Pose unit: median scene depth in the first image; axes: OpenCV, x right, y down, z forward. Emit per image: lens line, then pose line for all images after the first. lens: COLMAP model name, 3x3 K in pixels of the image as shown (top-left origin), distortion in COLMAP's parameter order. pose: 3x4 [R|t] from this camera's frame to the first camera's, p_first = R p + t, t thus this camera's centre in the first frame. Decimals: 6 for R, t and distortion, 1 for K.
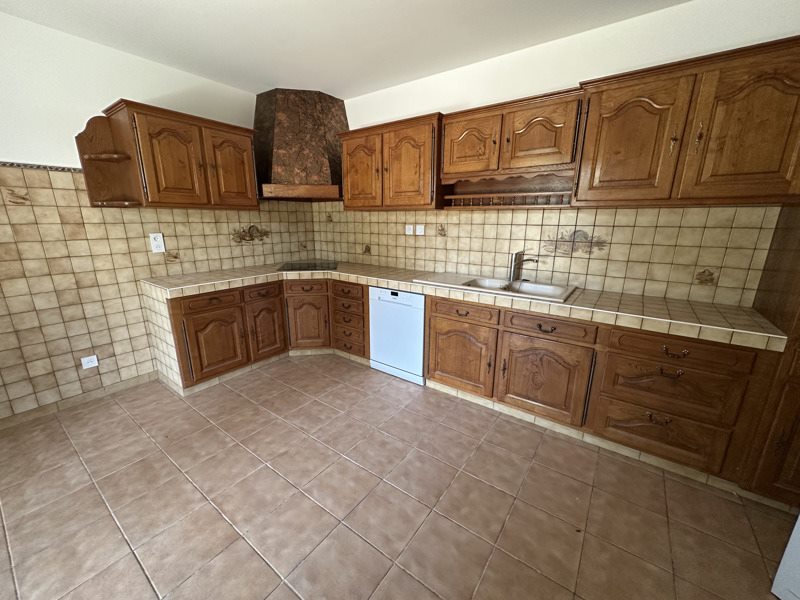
lens RADIAL K [[320.6, 0, 398.3], [0, 320.6, 300.8], [0, 0, 1]] dist [-0.002912, -0.000193]
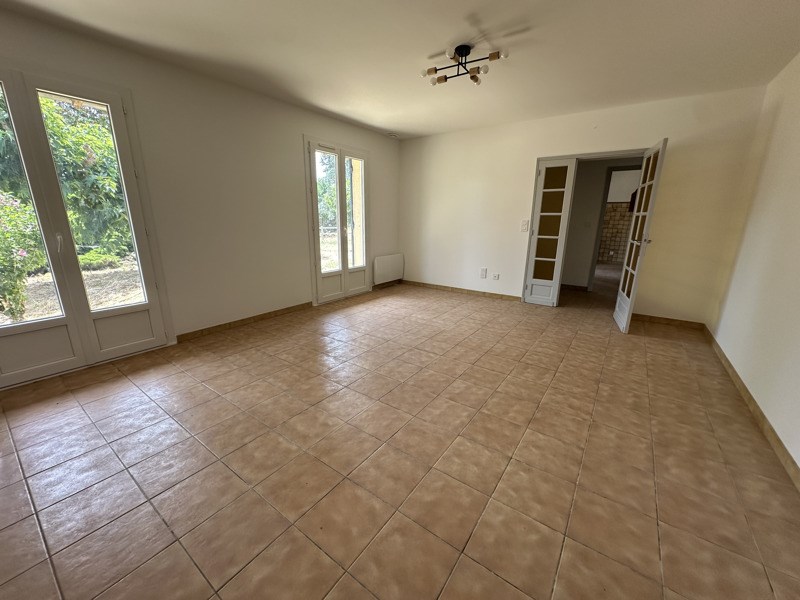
lens RADIAL K [[320.6, 0, 399.9], [0, 320.6, 300.3], [0, 0, 1]] dist [-0.002912, -0.000193]
pose [[0.006440, 0.253261, -0.967377, 2.438290], [-0.259116, 0.934778, 0.243002, 0.384913], [0.965825, 0.249097, 0.071644, -1.337401]]
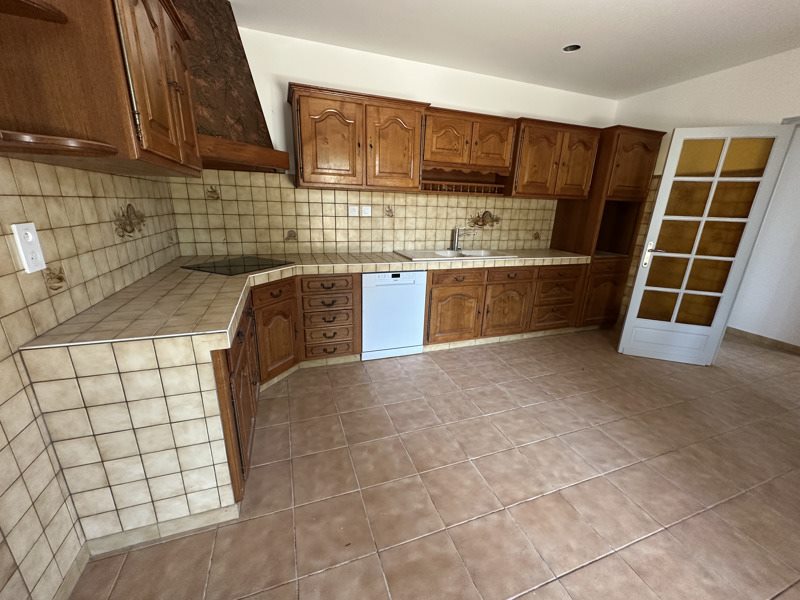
lens RADIAL K [[320.6, 0, 398.7], [0, 320.6, 301.7], [0, 0, 1]] dist [-0.002912, -0.000193]
pose [[0.562605, -0.228571, 0.794500, -0.864790], [0.177604, 0.971998, 0.153870, -0.100574], [-0.807423, 0.054538, 0.587446, 0.423039]]
